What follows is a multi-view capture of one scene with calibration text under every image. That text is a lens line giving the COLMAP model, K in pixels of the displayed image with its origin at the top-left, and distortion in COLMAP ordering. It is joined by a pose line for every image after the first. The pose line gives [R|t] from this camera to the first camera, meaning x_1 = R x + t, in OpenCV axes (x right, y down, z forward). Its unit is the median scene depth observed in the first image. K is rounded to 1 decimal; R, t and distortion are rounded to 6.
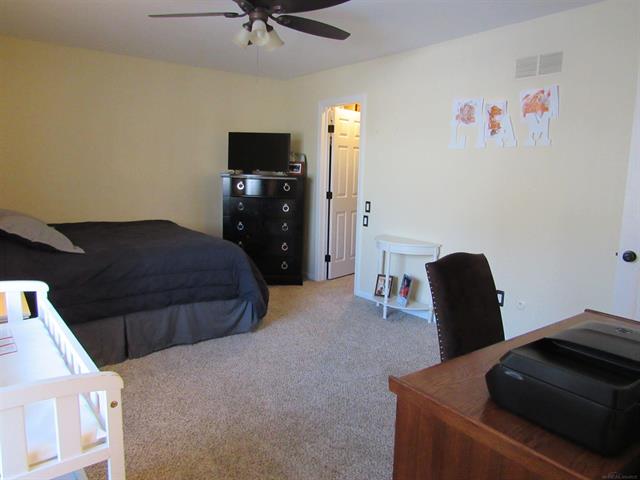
lens RADIAL K [[461.1, 0, 320.2], [0, 461.1, 240.3], [0, 0, 1]] dist [-0.009139, -0.001212]
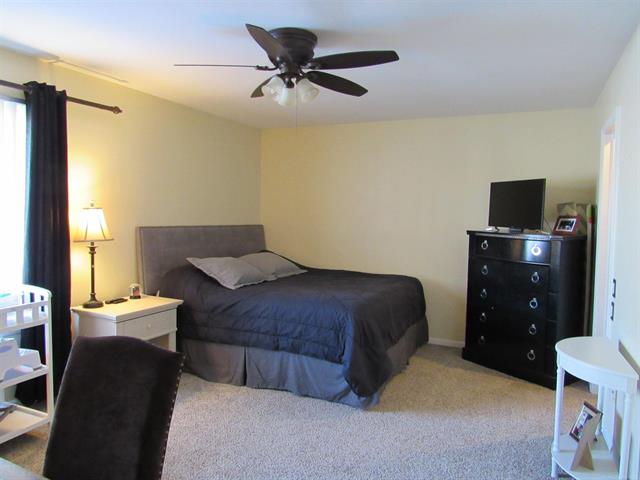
lens RADIAL K [[461.1, 0, 325.1], [0, 461.1, 253.4], [0, 0, 1]] dist [-0.009139, -0.001212]
pose [[0.467278, 0.049001, -0.882752, 0.620261], [-0.141780, 0.989694, -0.020113, -0.069854], [0.872668, 0.134555, 0.469409, 0.535473]]
